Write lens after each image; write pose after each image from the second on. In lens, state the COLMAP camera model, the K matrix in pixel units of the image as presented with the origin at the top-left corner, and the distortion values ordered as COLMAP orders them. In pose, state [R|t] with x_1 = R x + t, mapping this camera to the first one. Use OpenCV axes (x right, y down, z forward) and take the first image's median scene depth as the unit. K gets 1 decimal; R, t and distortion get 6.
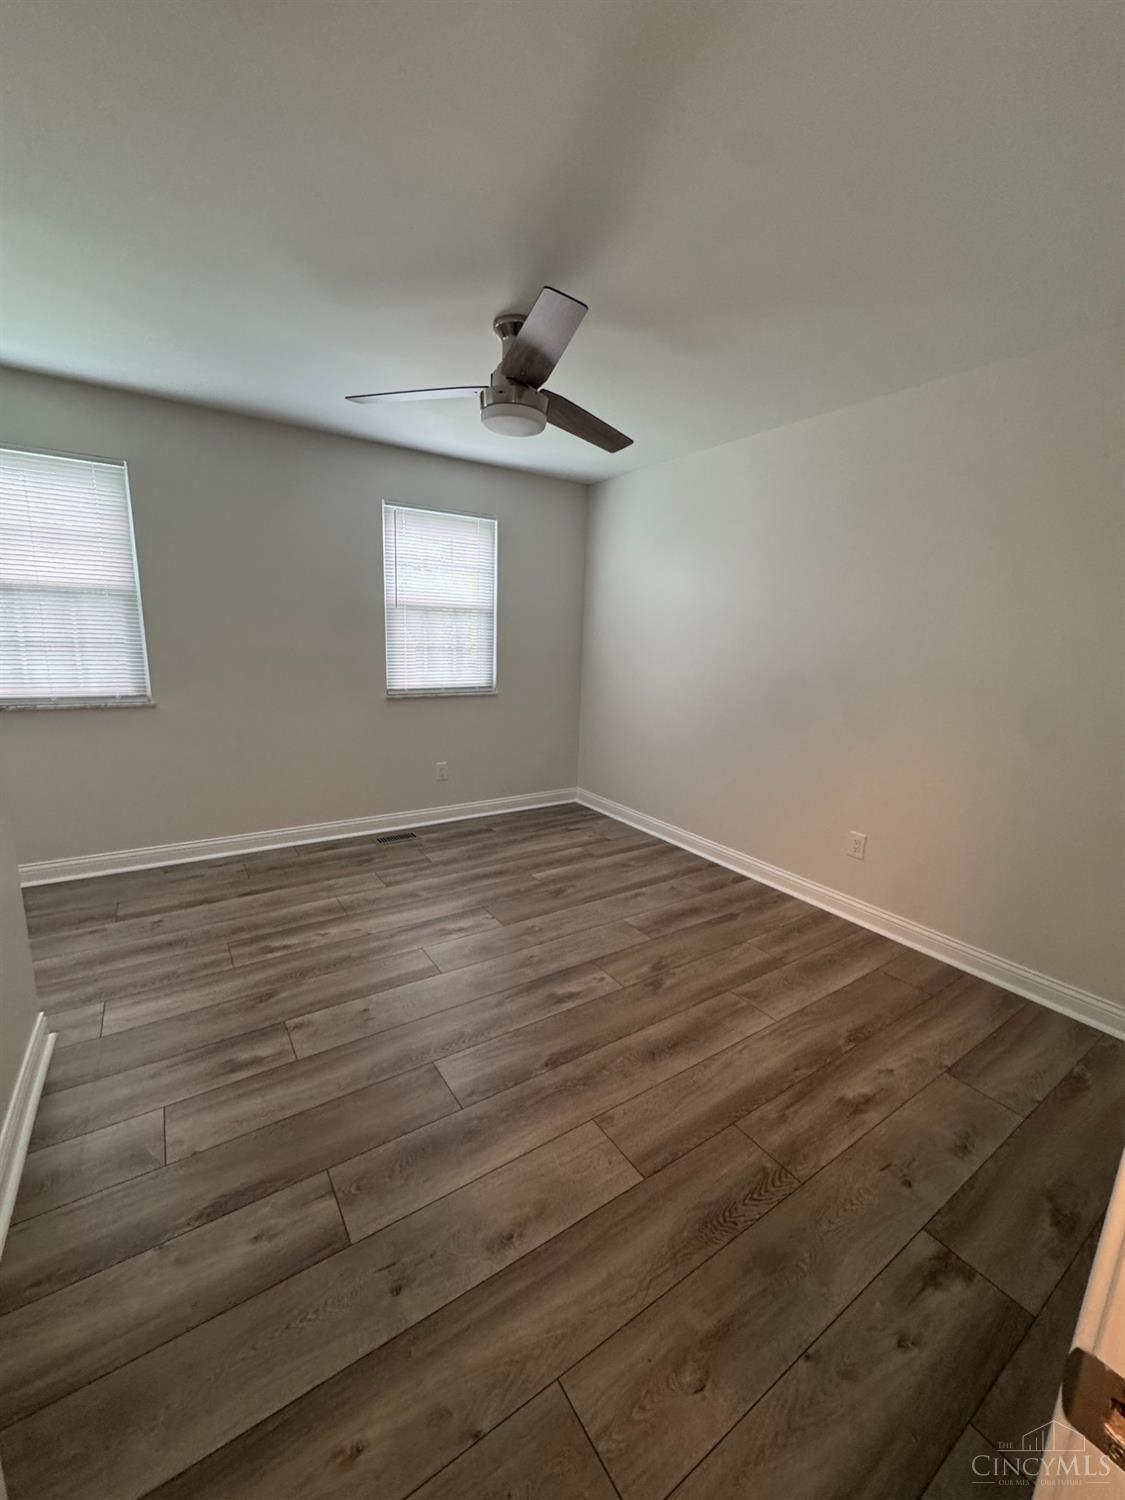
lens RADIAL K [[598.8, 0, 599.2], [0, 598.8, 775.2], [0, 0, 1]] dist [-0.003077, 0.000232]
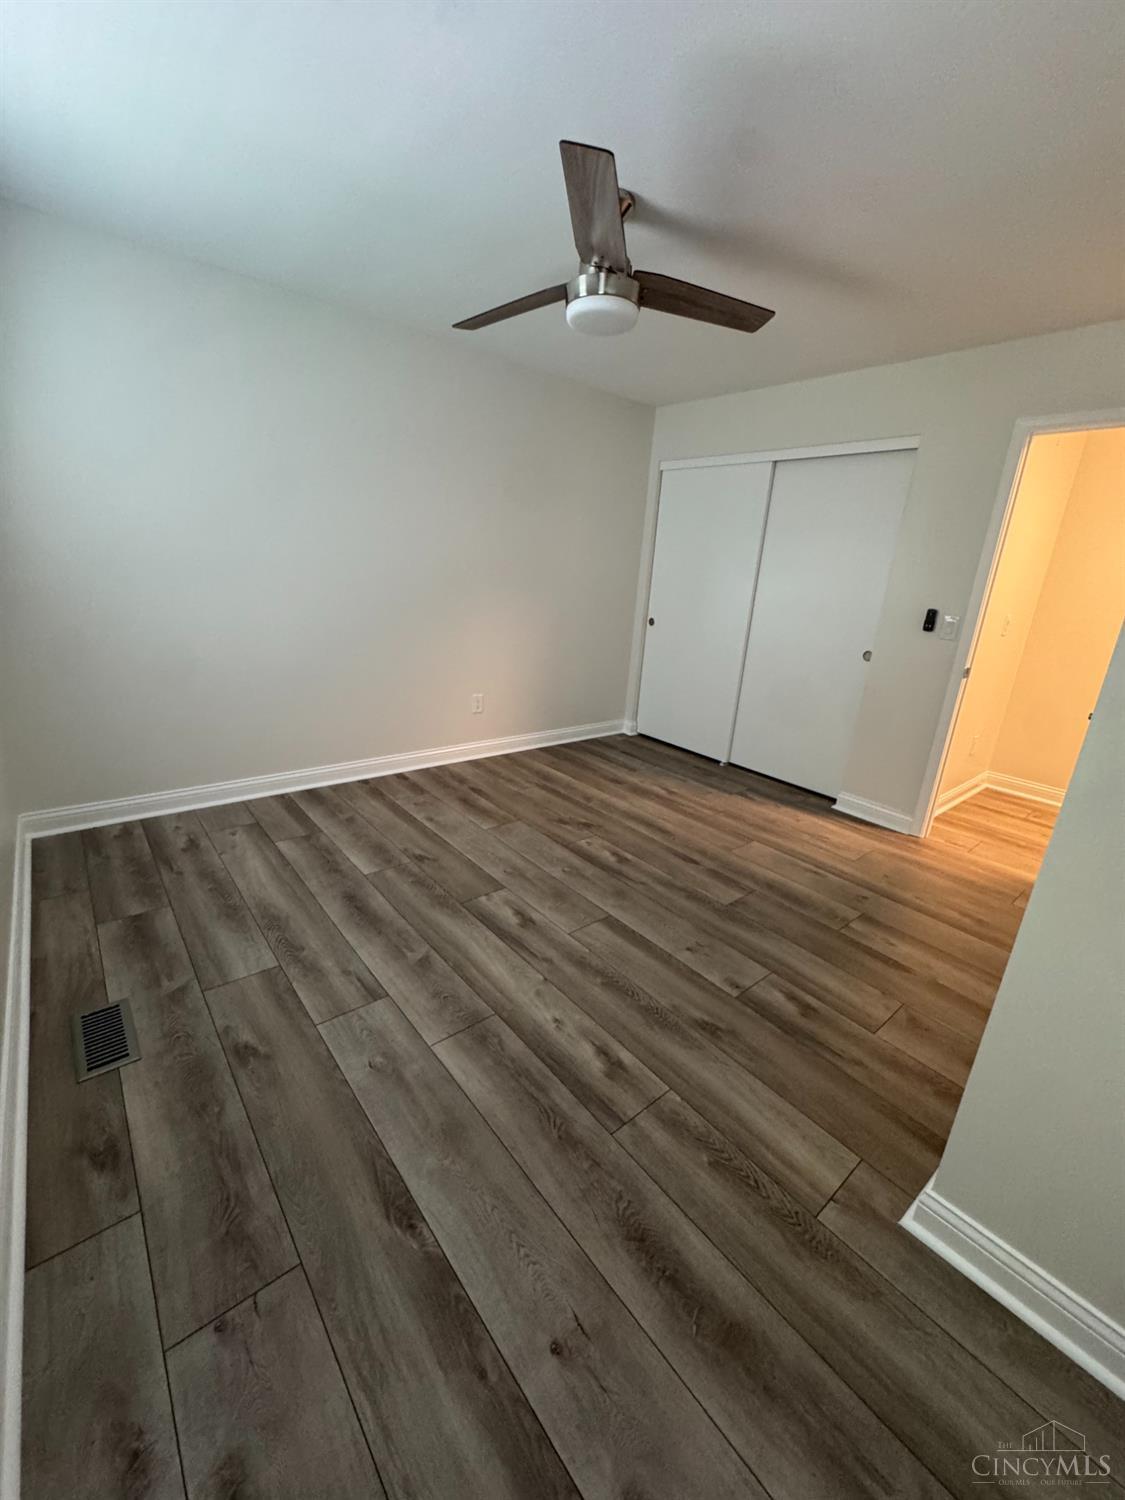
lens RADIAL K [[597.9, 0, 562.5], [0, 597.9, 750.0], [0, 0, 1]] dist [-0.002356, 0.000721]
pose [[-0.071374, -0.338819, 0.938140, -0.948822], [0.166515, 0.923293, 0.346125, -0.233494], [-0.983452, 0.180919, -0.009481, 0.915957]]
